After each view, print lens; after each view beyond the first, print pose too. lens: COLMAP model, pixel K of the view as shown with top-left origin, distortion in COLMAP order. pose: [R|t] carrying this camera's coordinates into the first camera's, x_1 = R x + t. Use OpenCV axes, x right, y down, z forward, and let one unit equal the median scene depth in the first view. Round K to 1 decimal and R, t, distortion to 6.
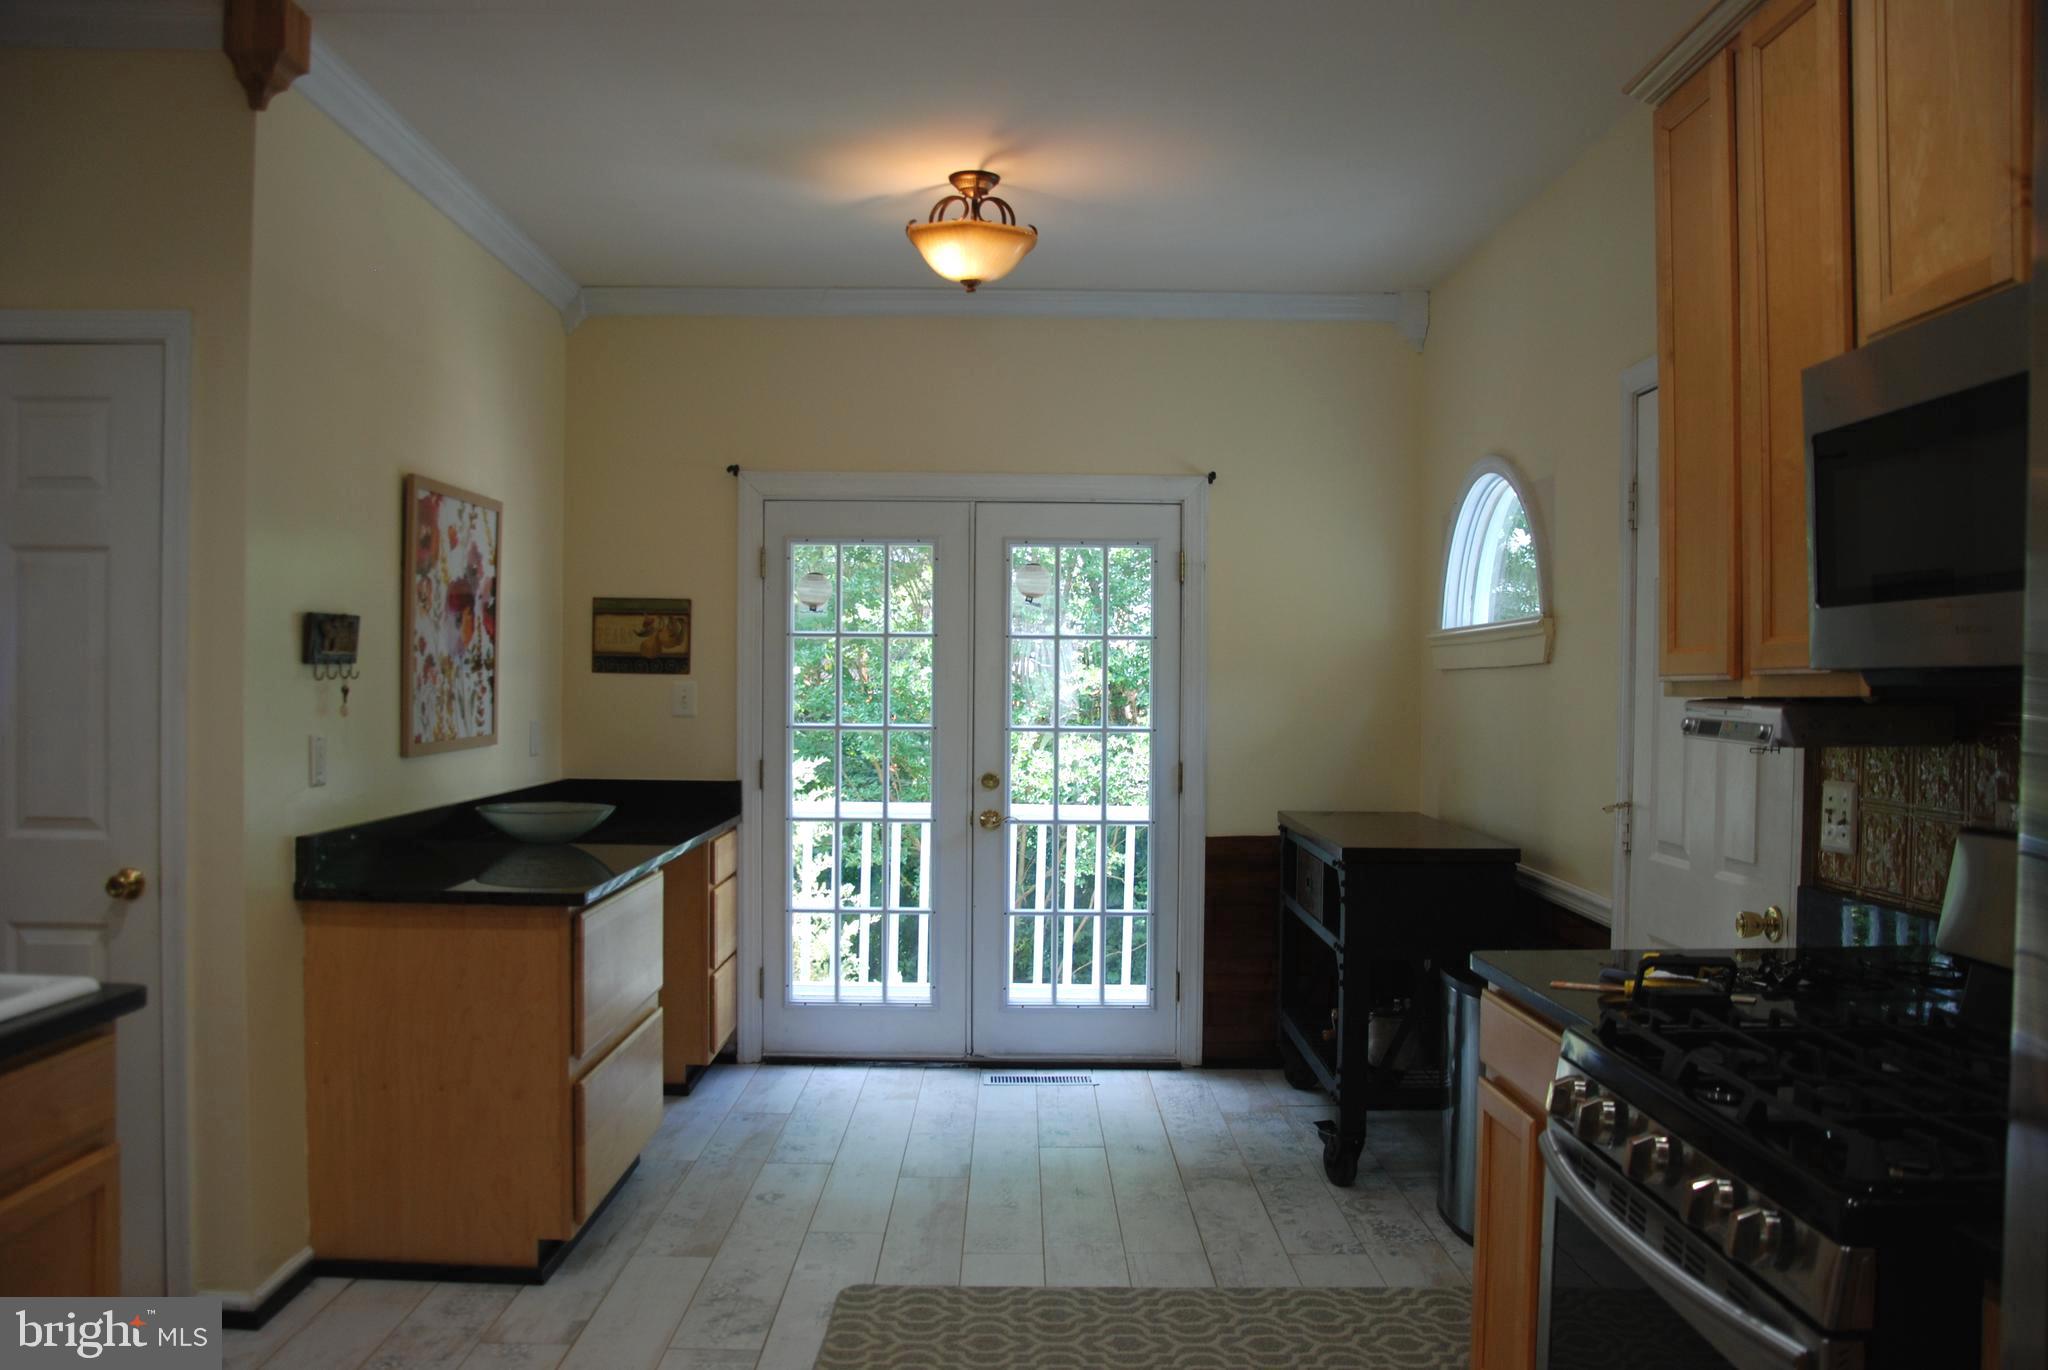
lens RADIAL K [[1626.6, 0, 1024.0], [0, 1626.6, 685.0], [0, 0, 1]] dist [-0.120944, 0.008350]
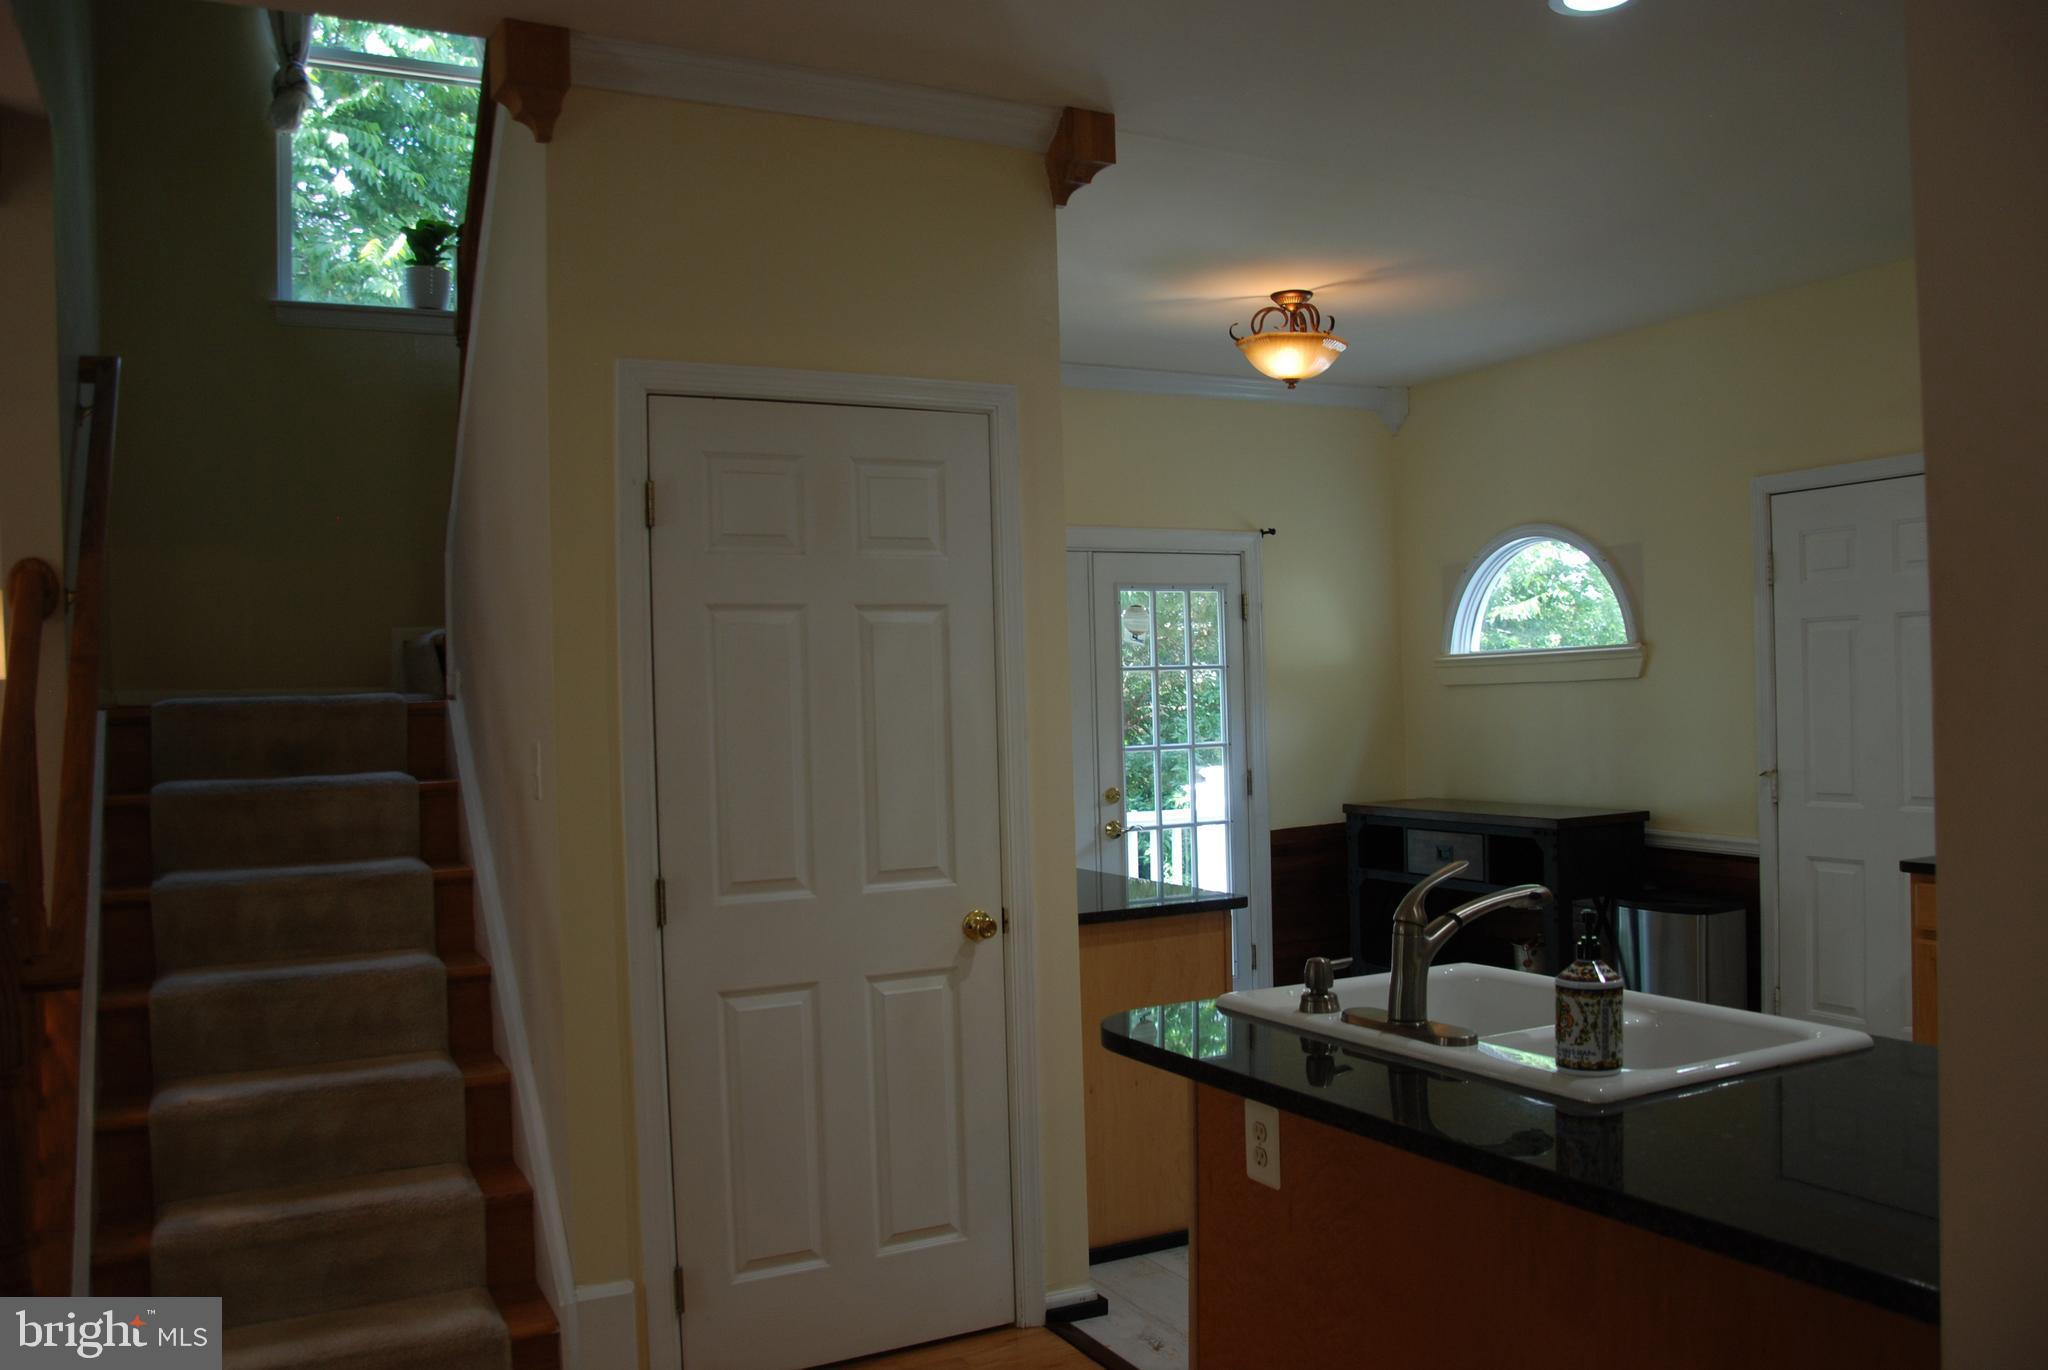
lens RADIAL K [[1626.6, 0, 1024.0], [0, 1626.6, 685.0], [0, 0, 1]] dist [-0.120944, 0.008350]
pose [[0.890820, -0.032574, 0.453188, -0.727193], [0.038185, 0.999265, -0.003234, -0.021008], [-0.452749, 0.020186, 0.891409, 0.003852]]
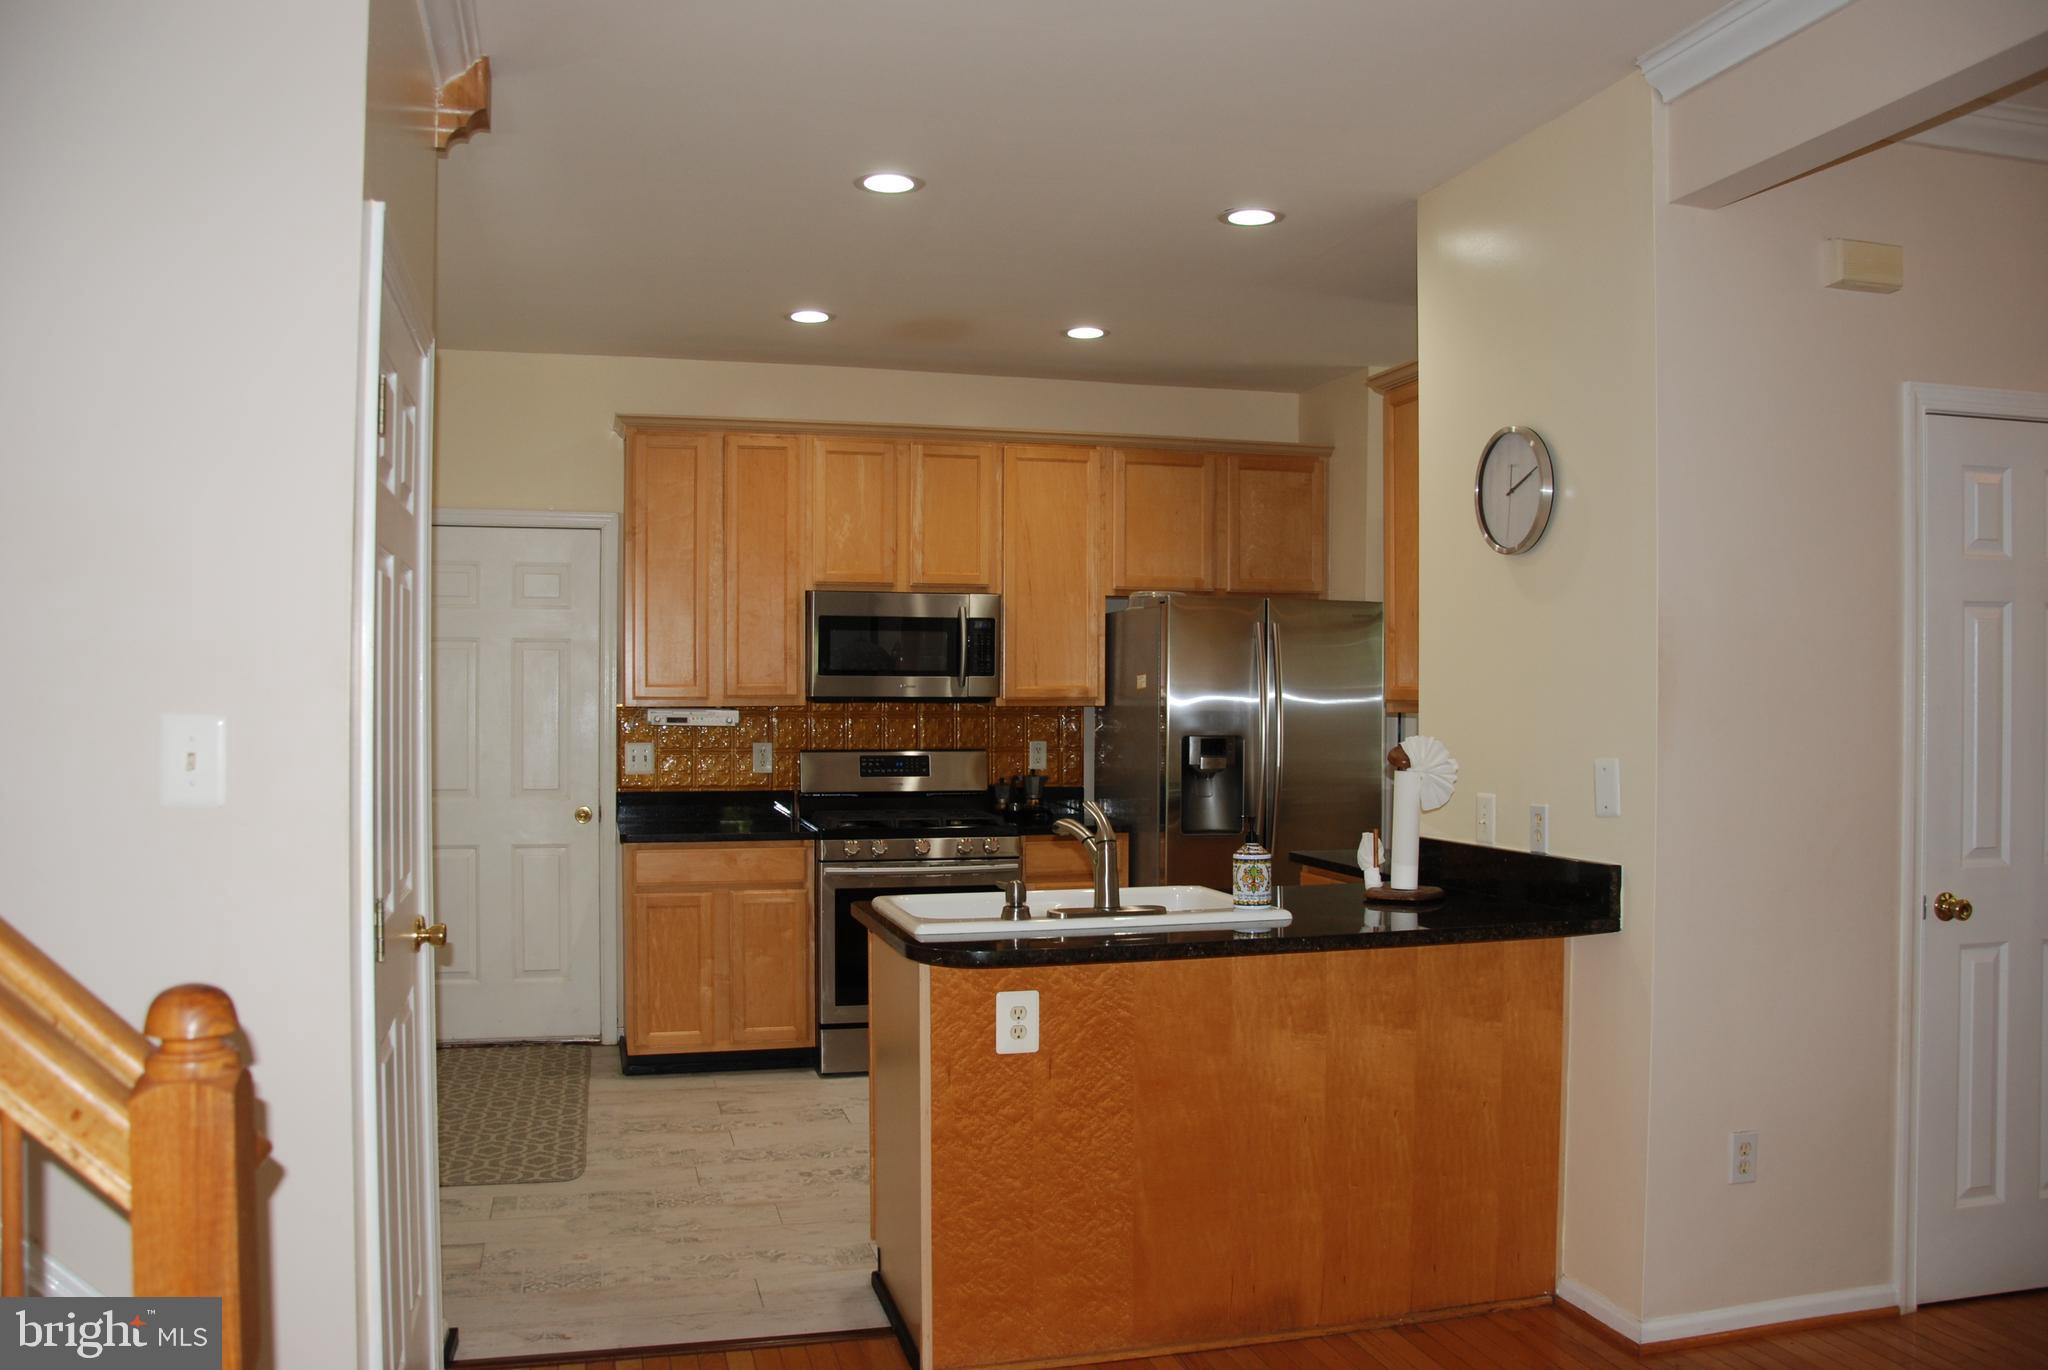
lens RADIAL K [[1619.5, 0, 1024.0], [0, 1619.5, 685.0], [0, 0, 1]] dist [-0.147971, 0.088432]
pose [[-0.259261, -0.003365, 0.965801, -1.113060], [-0.004399, 0.999988, 0.002303, -0.017792], [-0.965797, -0.003652, -0.259273, 0.641252]]
